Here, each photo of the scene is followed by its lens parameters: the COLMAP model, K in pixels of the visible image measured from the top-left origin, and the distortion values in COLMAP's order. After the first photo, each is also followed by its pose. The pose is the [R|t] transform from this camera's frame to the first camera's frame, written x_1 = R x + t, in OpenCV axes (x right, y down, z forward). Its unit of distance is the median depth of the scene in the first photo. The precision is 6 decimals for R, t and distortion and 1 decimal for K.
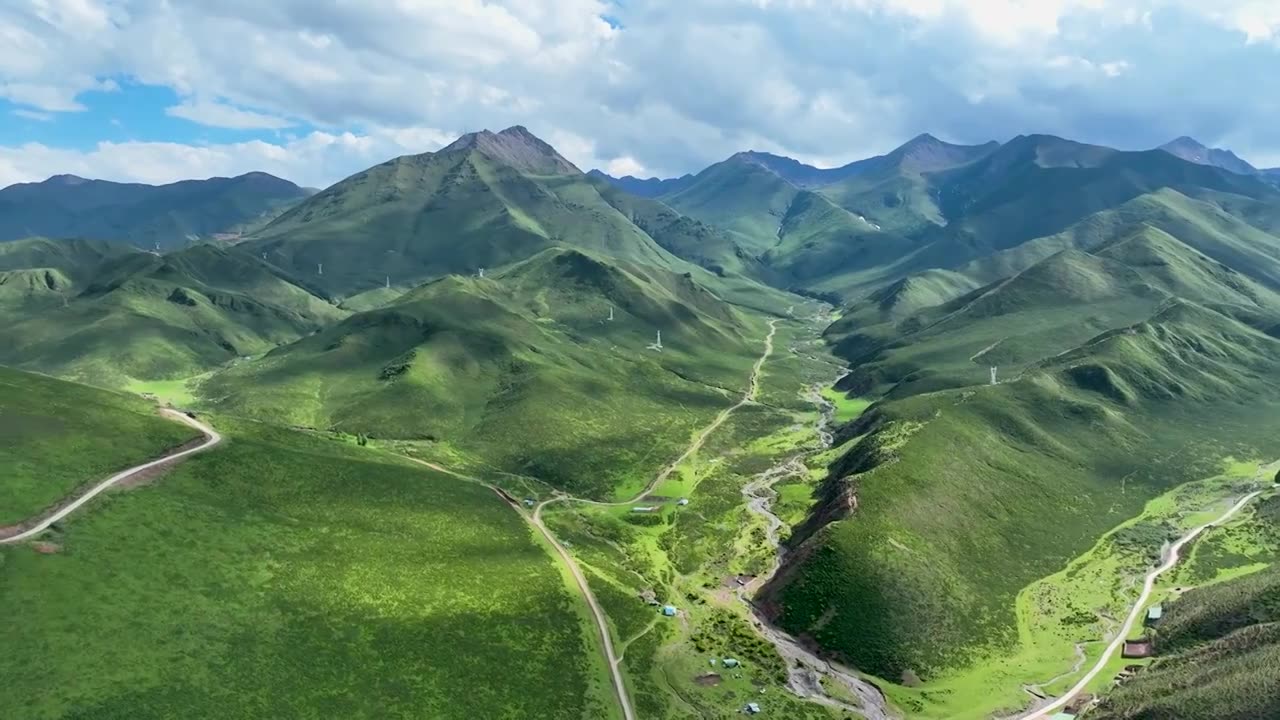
lens RADIAL K [[895.3, 0, 640.0], [0, 895.3, 360.0], [0, 0, 1]] dist [-0.008536, 0.023674]
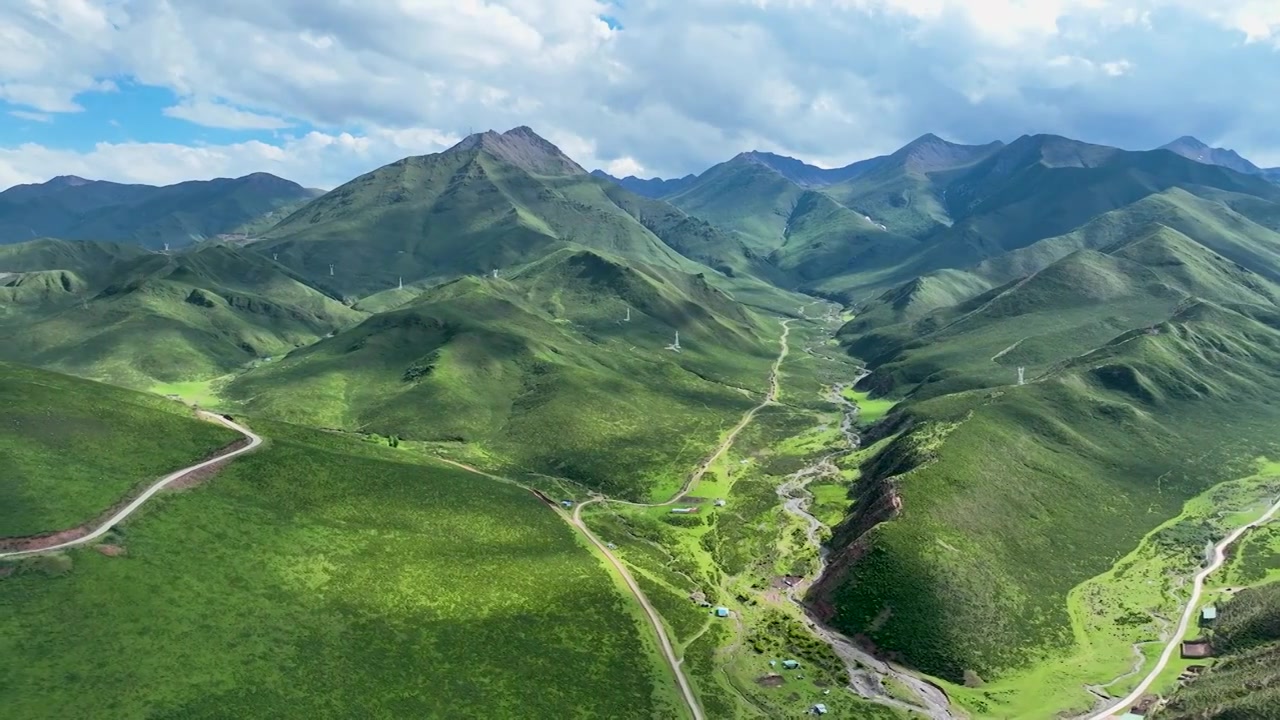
lens RADIAL K [[895.3, 0, 640.0], [0, 895.3, 360.0], [0, 0, 1]] dist [-0.008536, 0.023674]
pose [[0.999996, -0.001917, 0.002217, -0.033273], [0.001917, 0.999998, 0.000060, -0.001213], [-0.002217, -0.000056, 0.999998, -0.001139]]
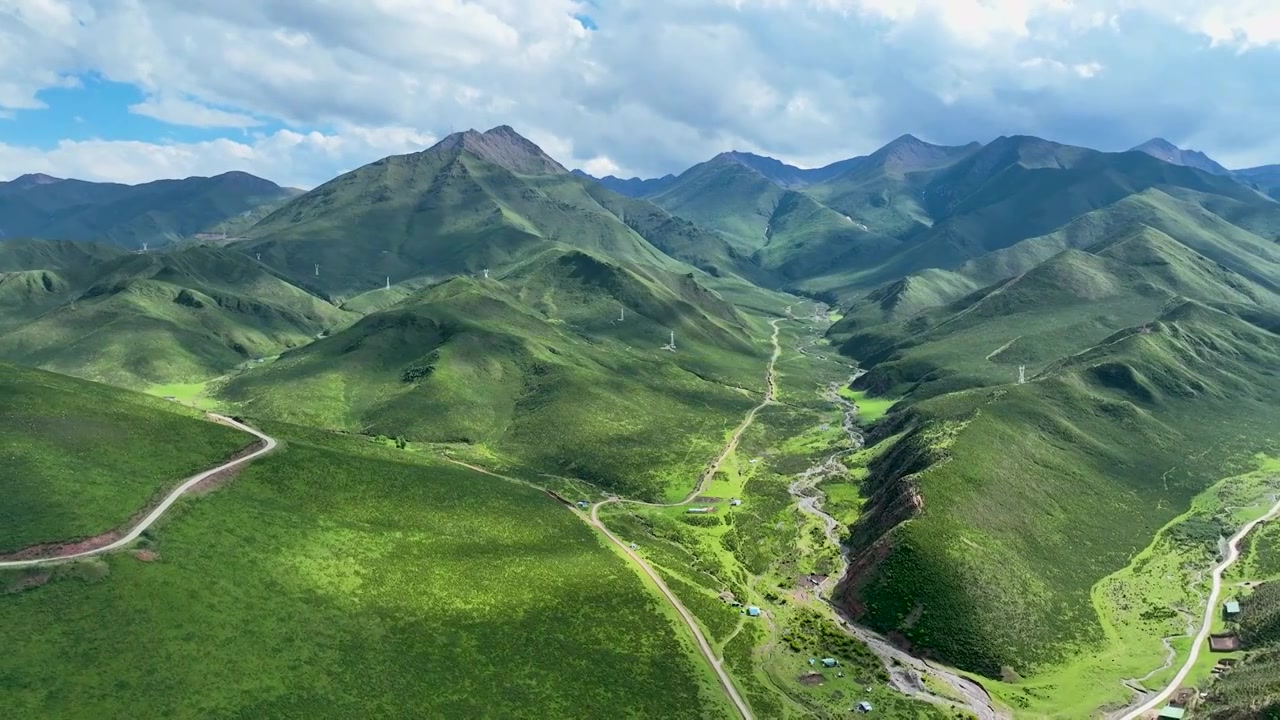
lens RADIAL K [[895.3, 0, 640.0], [0, 895.3, 360.0], [0, 0, 1]] dist [-0.008536, 0.023674]
pose [[0.999510, -0.005134, 0.030872, -0.067958], [0.005117, 0.999987, 0.000622, -0.001851], [-0.030875, -0.000464, 0.999523, -0.000798]]
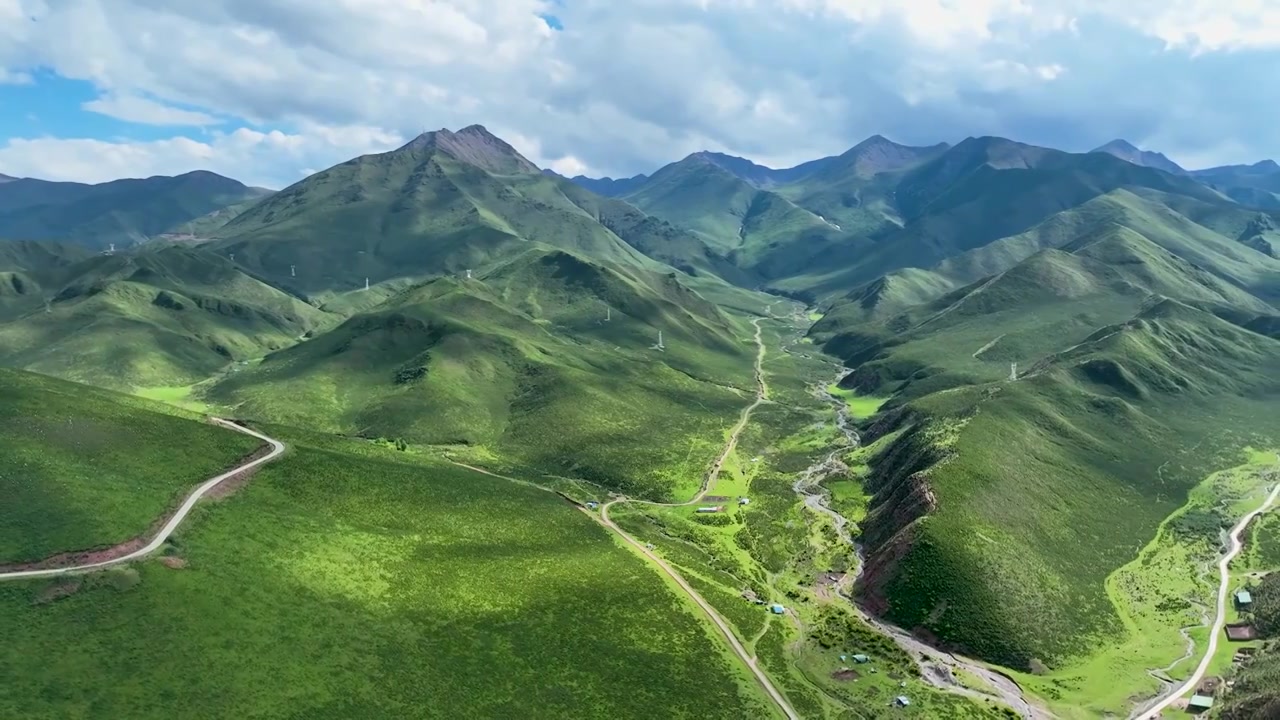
lens RADIAL K [[895.3, 0, 640.0], [0, 895.3, 360.0], [0, 0, 1]] dist [-0.008536, 0.023674]
pose [[0.997624, -0.011559, 0.067912, -0.102960], [0.011510, 0.999933, 0.001114, -0.002316], [-0.067920, -0.000330, 0.997691, 0.000535]]
